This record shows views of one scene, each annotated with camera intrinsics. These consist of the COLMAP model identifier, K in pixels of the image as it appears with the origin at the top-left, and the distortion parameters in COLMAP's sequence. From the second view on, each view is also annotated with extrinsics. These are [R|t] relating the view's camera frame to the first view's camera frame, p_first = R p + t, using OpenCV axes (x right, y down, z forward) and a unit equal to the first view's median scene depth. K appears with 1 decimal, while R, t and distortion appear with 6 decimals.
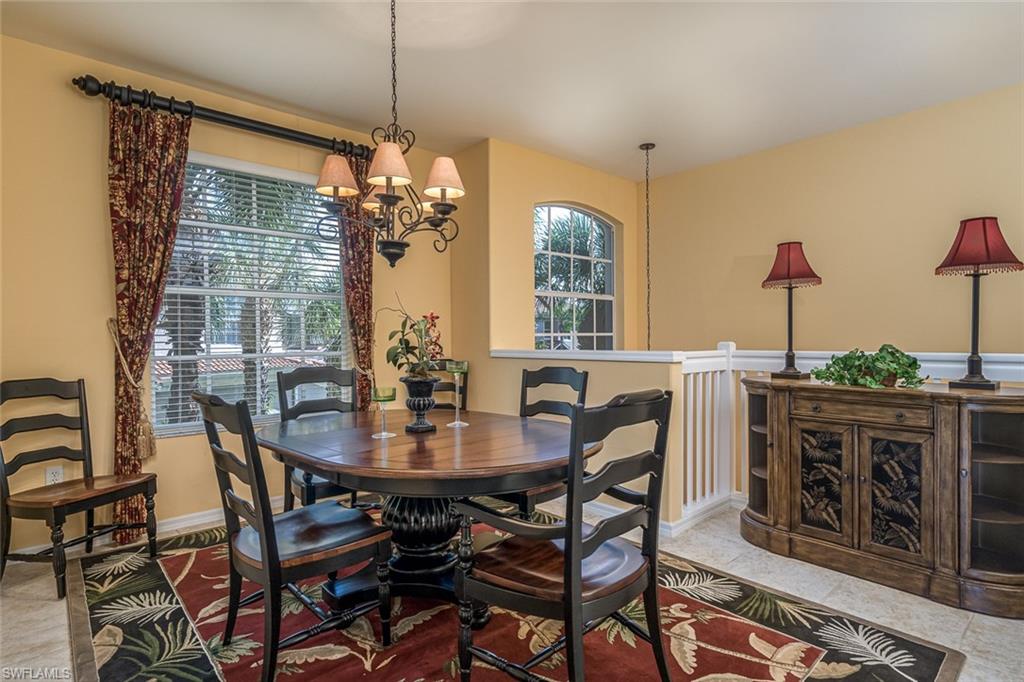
lens RADIAL K [[518.3, 0, 517.0], [0, 518.3, 341.3], [0, 0, 1]] dist [-0.003120, -0.000155]
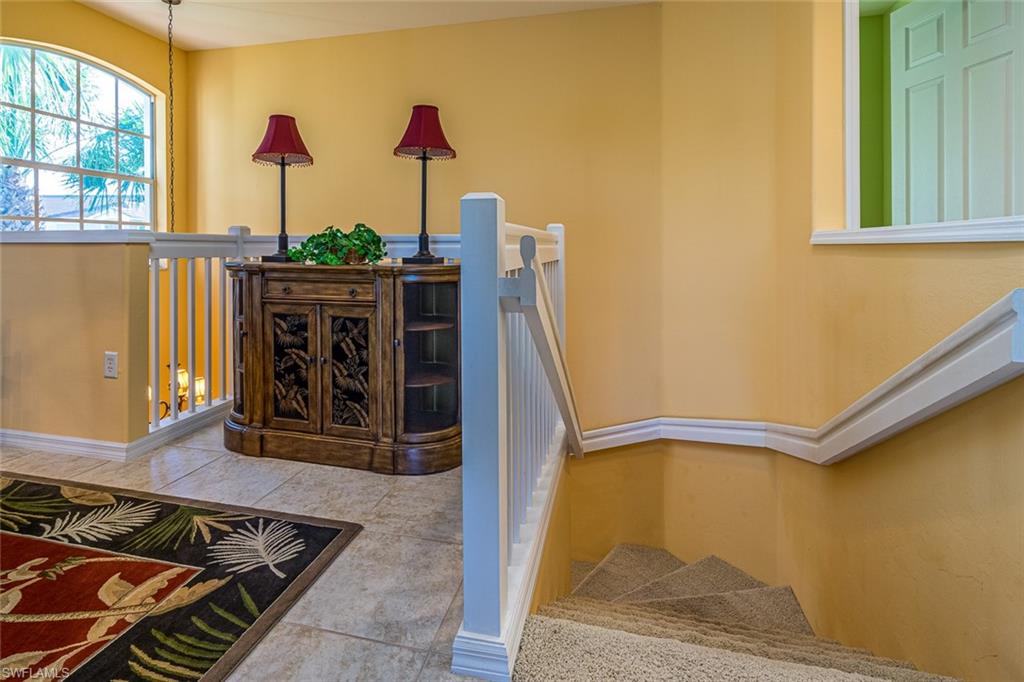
lens RADIAL K [[487.0, 0, 503.7], [0, 487.0, 258.0], [0, 0, 1]] dist [0.000083, 0.000656]
pose [[0.832403, 0.005480, 0.554143, 0.451221], [-0.005378, 0.999984, -0.001810, 0.077685], [-0.554144, -0.001474, 0.832419, 0.064329]]
